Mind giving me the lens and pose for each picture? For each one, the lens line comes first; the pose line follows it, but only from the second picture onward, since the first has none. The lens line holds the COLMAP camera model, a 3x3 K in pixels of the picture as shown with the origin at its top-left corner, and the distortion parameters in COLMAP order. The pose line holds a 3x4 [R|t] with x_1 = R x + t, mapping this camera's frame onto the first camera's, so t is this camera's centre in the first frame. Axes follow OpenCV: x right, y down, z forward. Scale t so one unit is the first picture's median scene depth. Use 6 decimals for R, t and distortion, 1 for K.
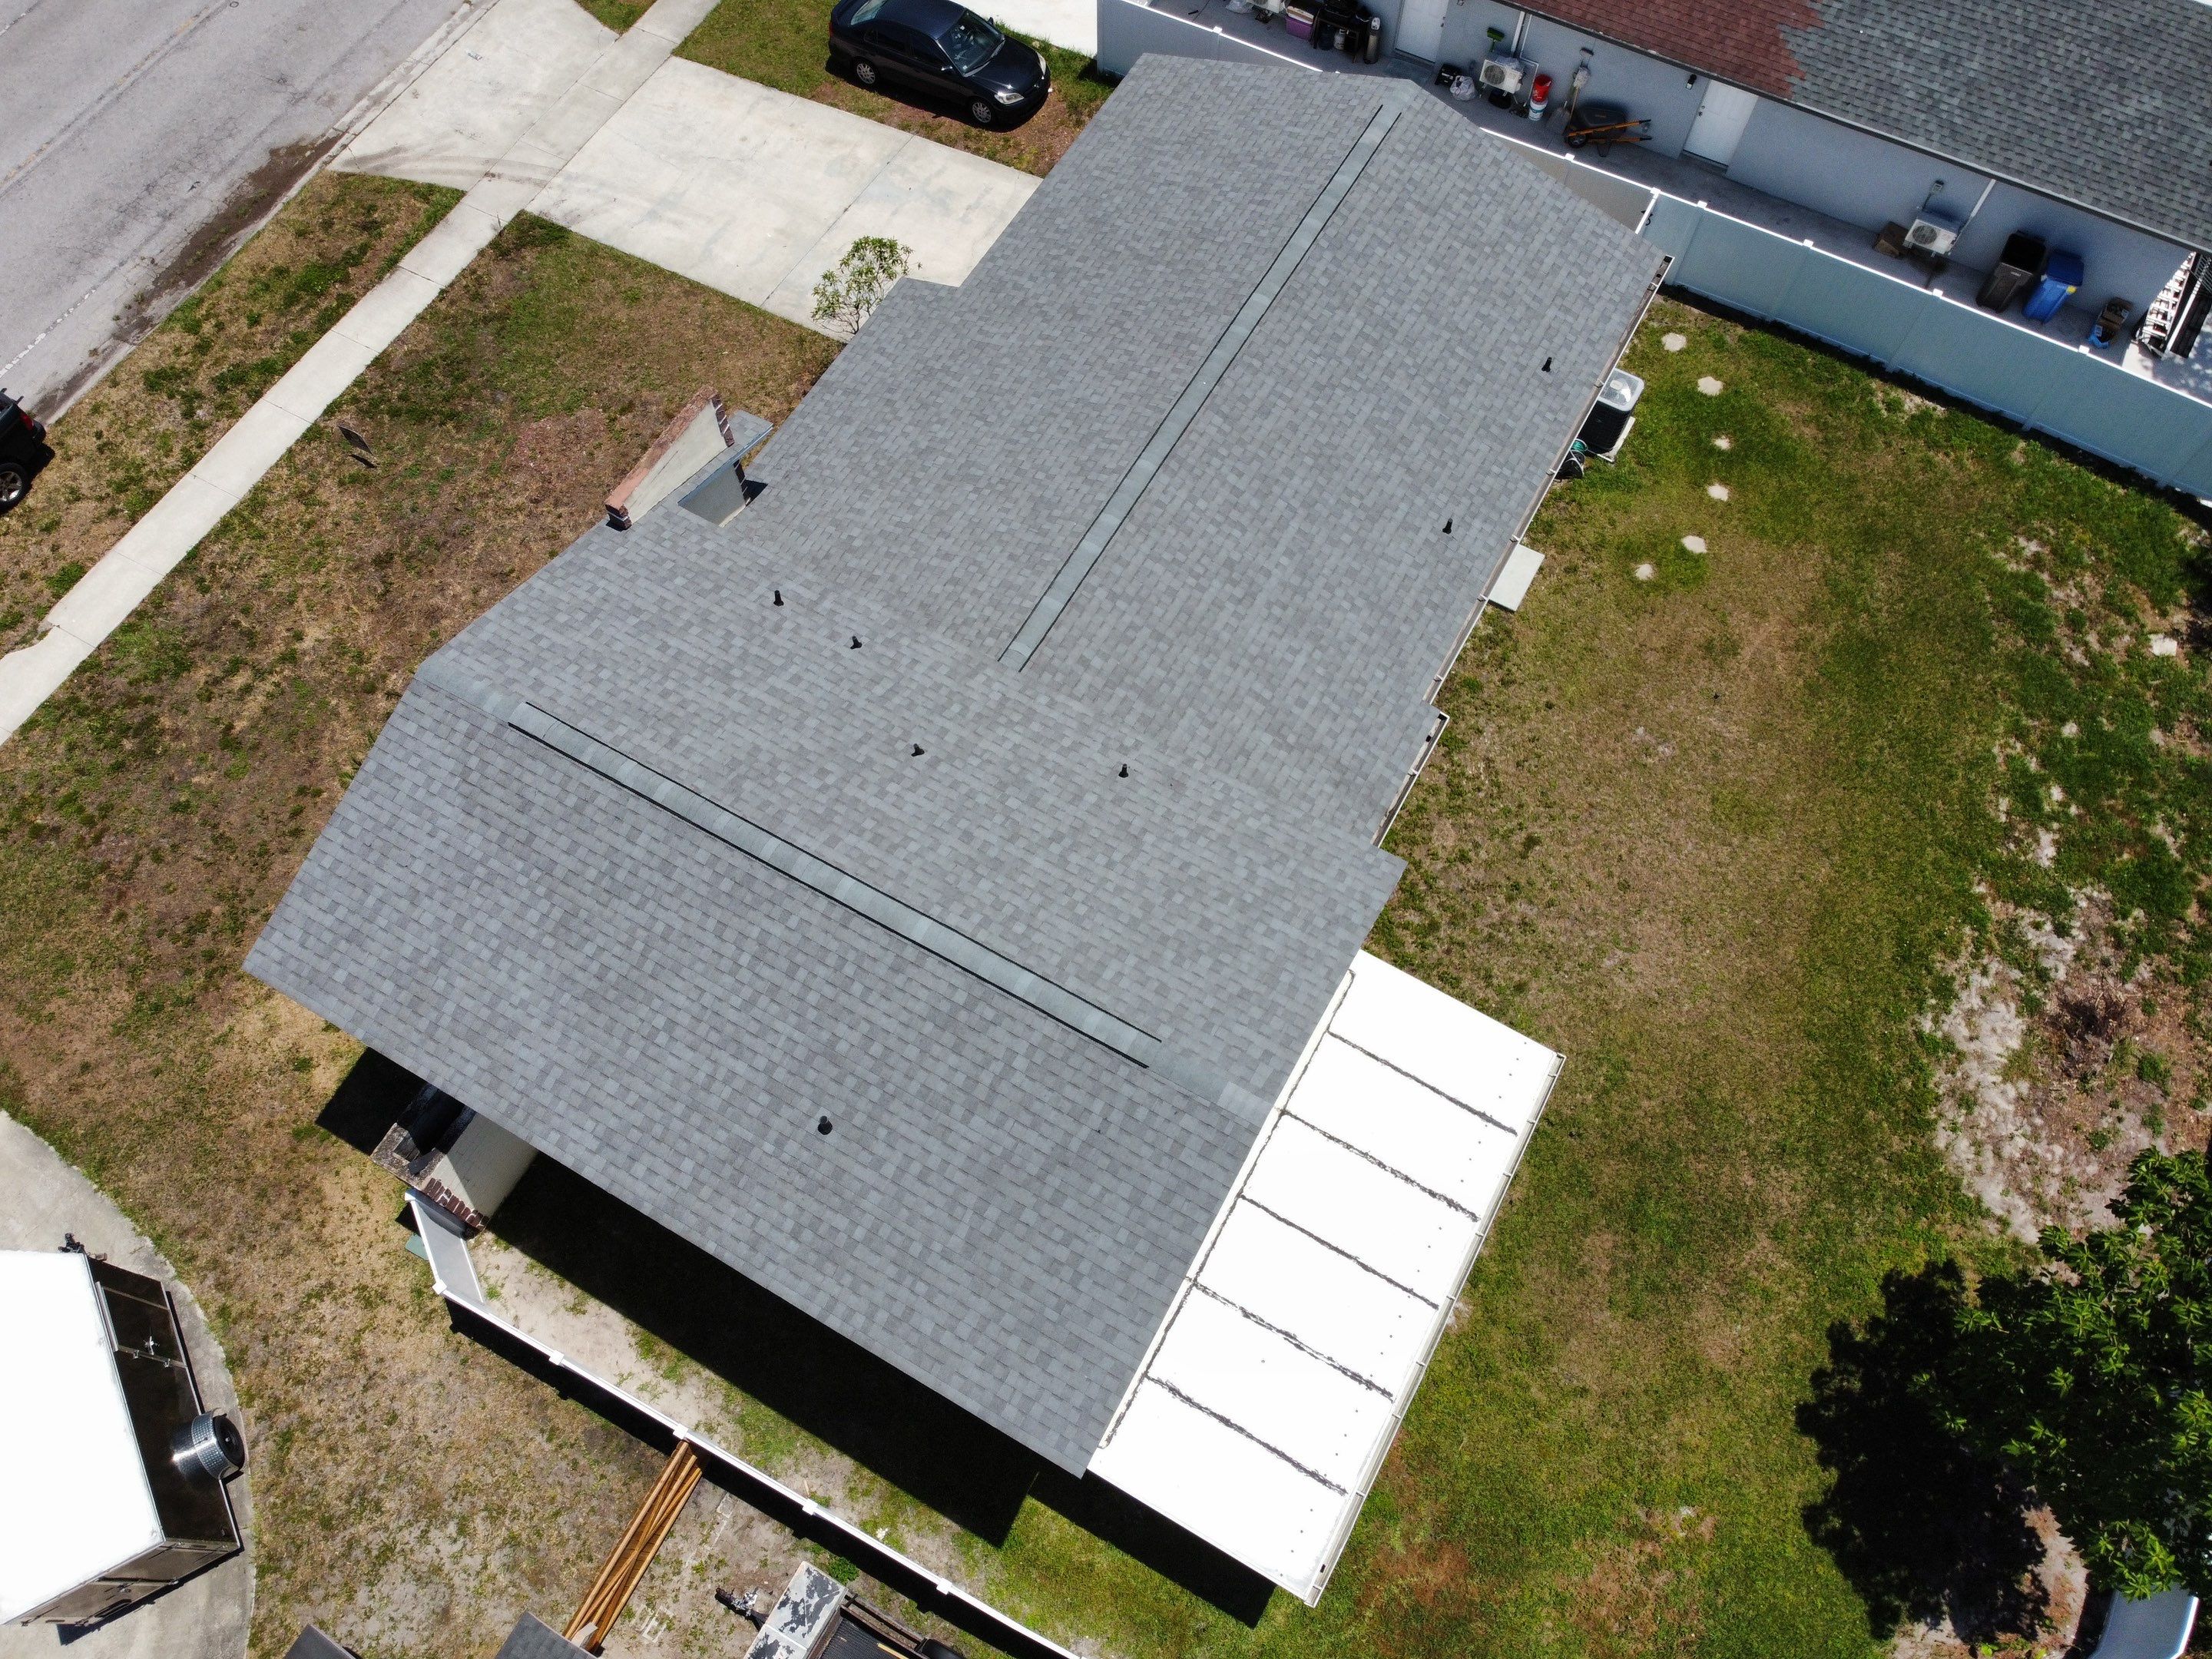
lens RADIAL K [[1675.0, 0, 1076.6], [0, 1675.0, 812.3], [0, 0, 1]] dist [0.014745, -0.023729]
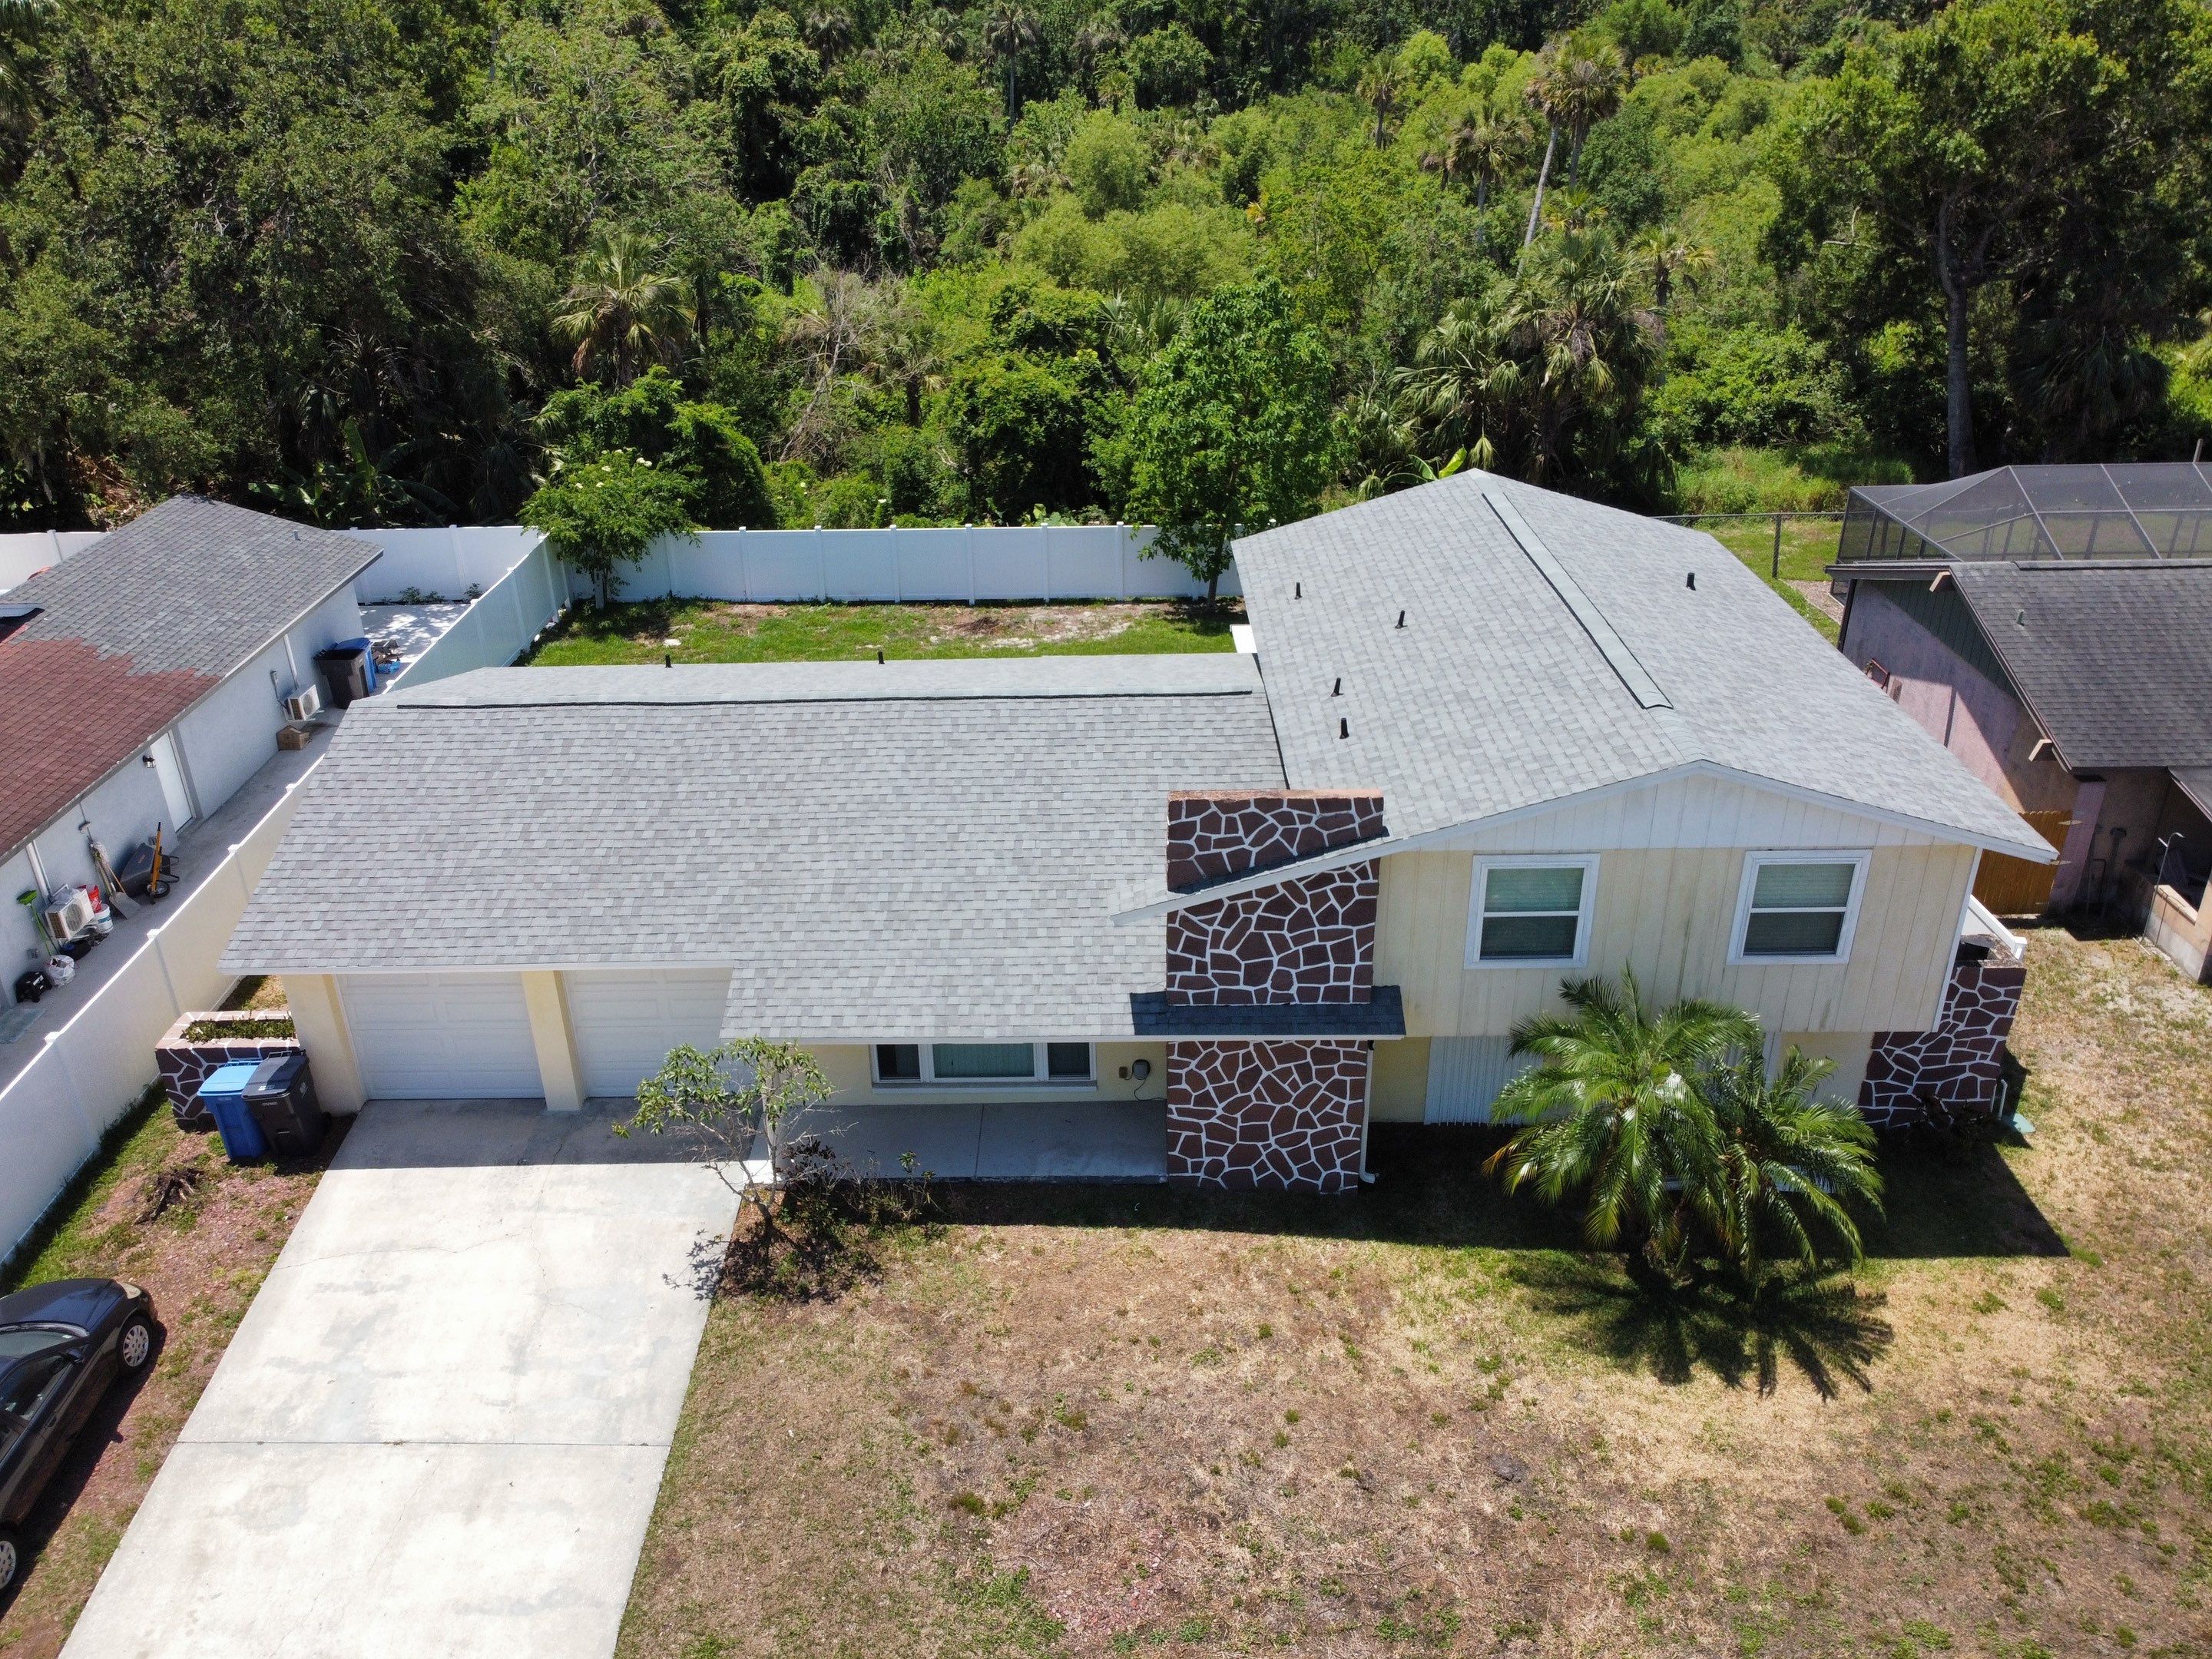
lens RADIAL K [[1675.0, 0, 1081.8], [0, 1675.0, 806.0], [0, 0, 1]] dist [0.014745, -0.023729]
pose [[-0.488432, -0.372825, 0.788946, -0.722361], [0.790891, 0.192857, 0.580773, -0.653612], [-0.368681, 0.907638, 0.200667, 0.755853]]
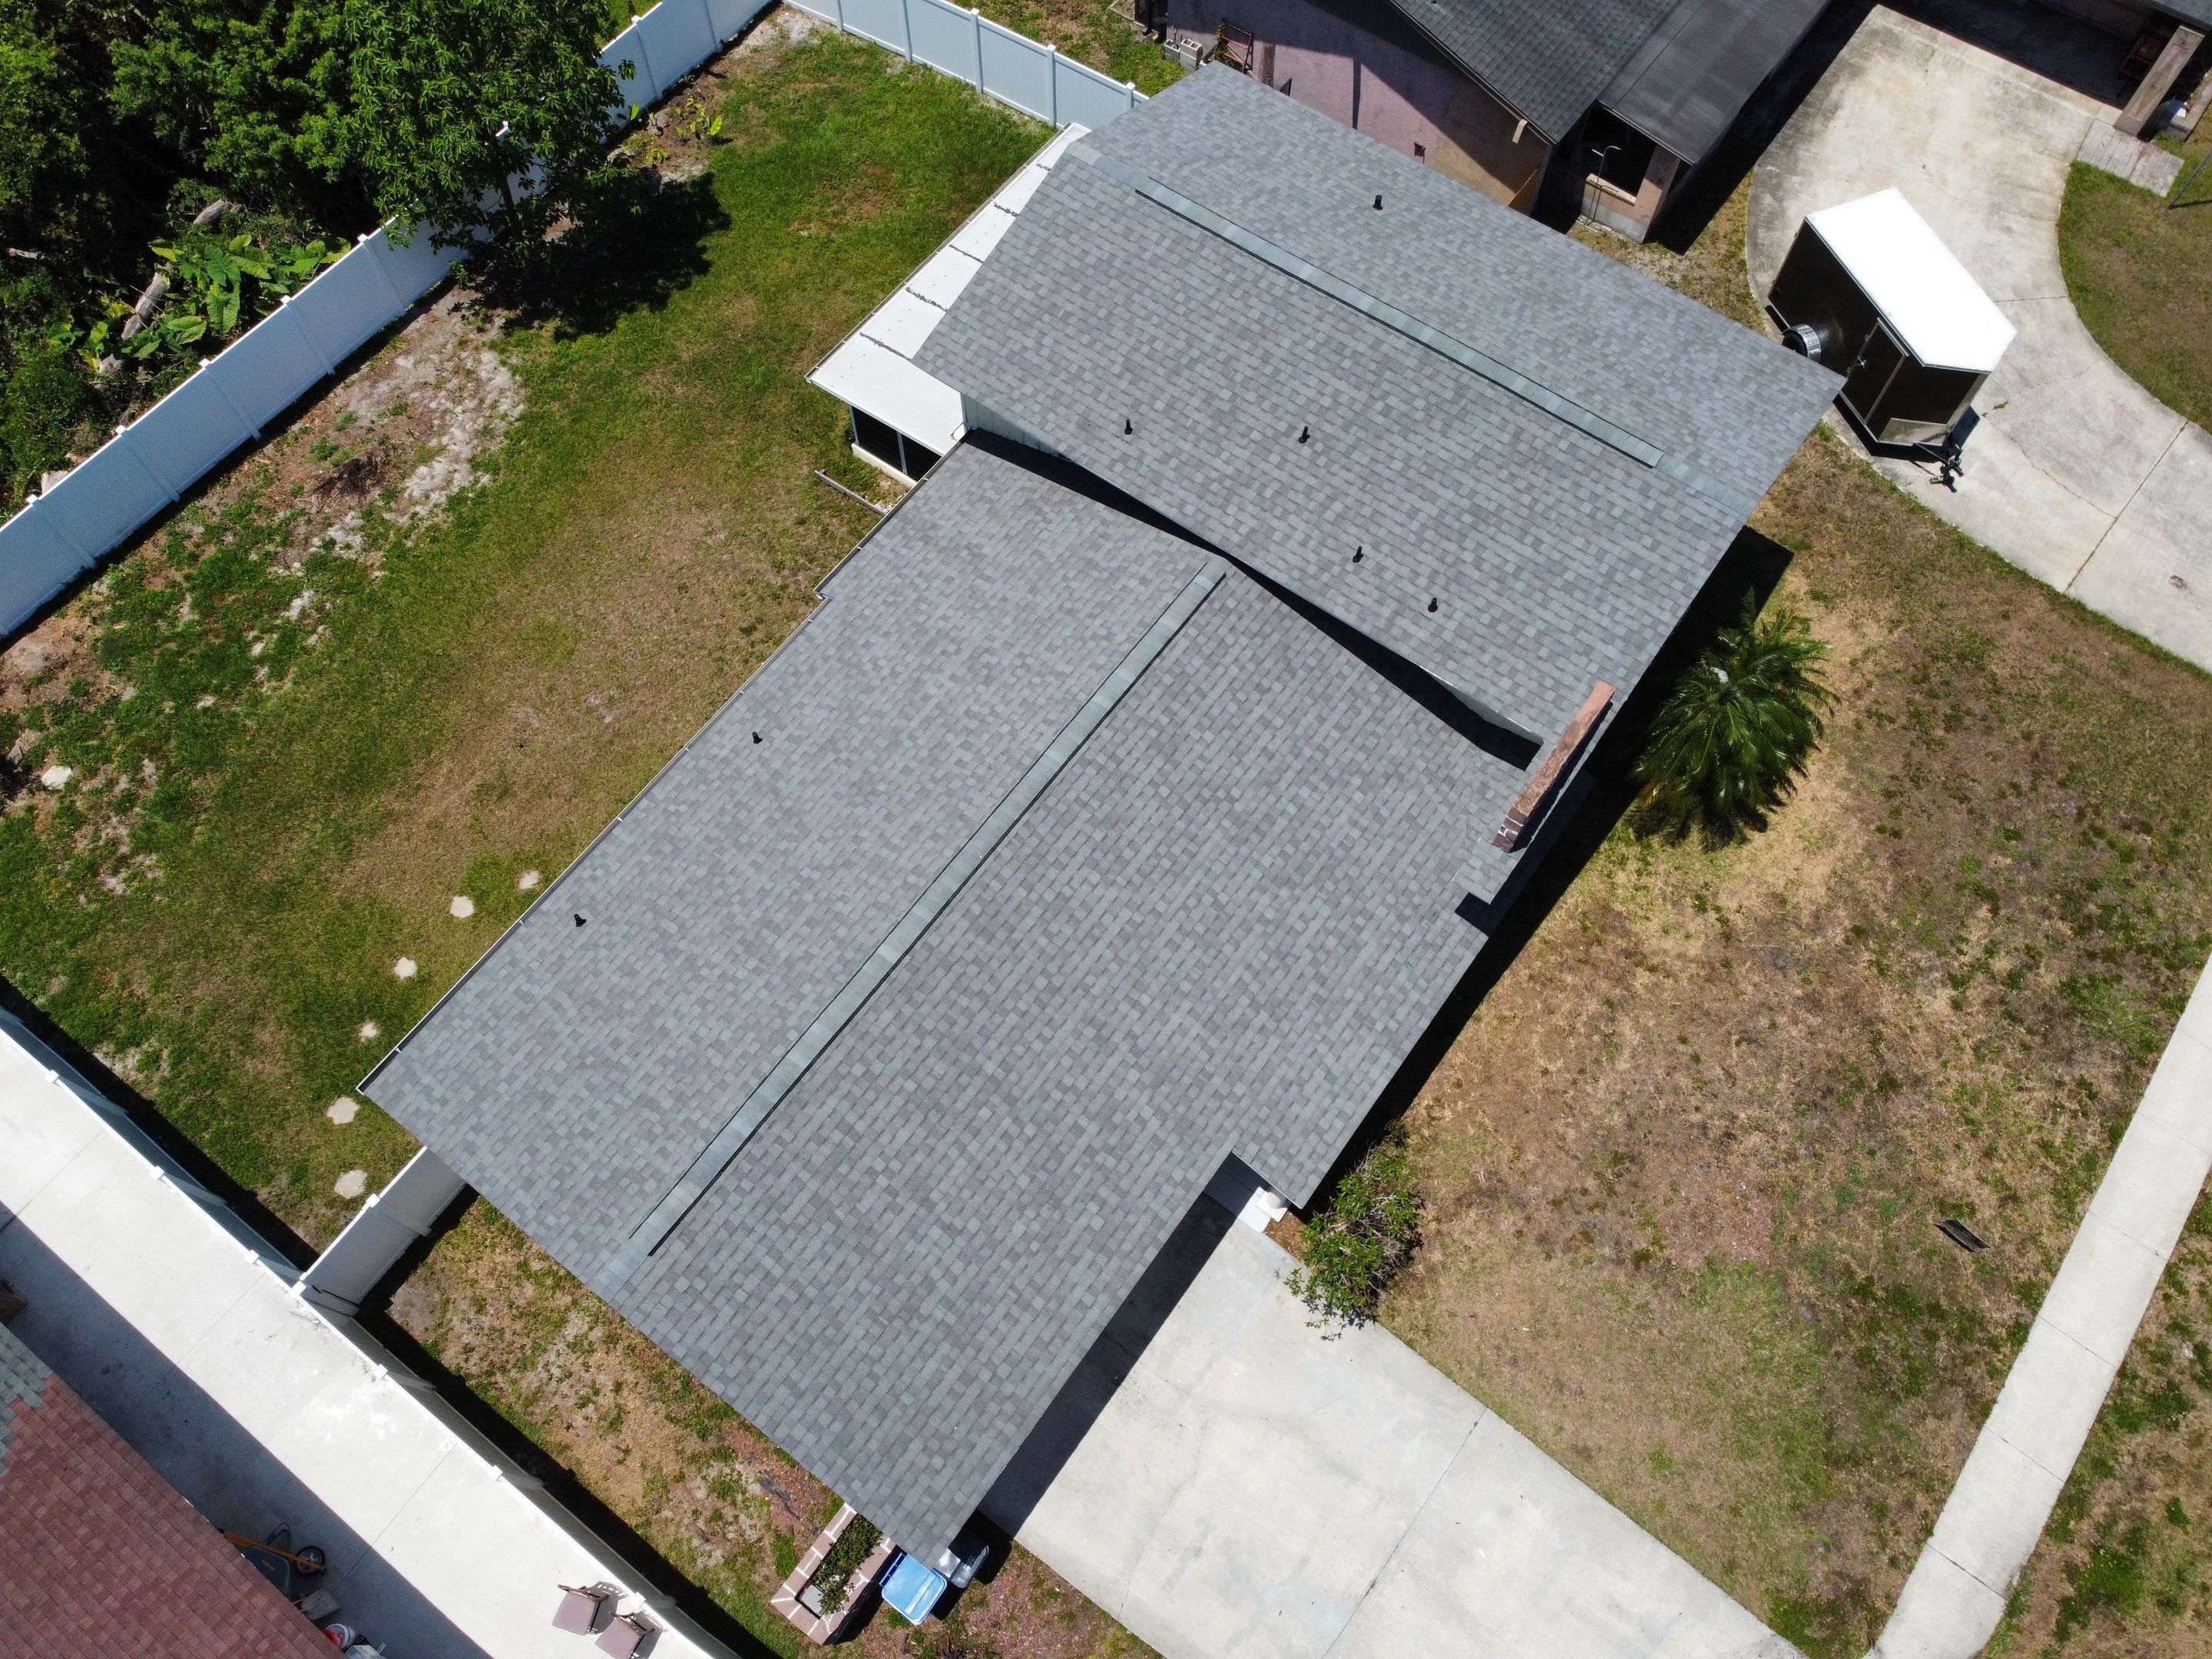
lens RADIAL K [[1675.0, 0, 1088.4], [0, 1675.0, 809.6], [0, 0, 1]] dist [0.014745, -0.023729]
pose [[-0.992331, -0.105533, 0.064363, -0.037394], [0.115218, -0.601078, 0.790842, -0.886873], [-0.044773, 0.792192, 0.608627, 0.394031]]
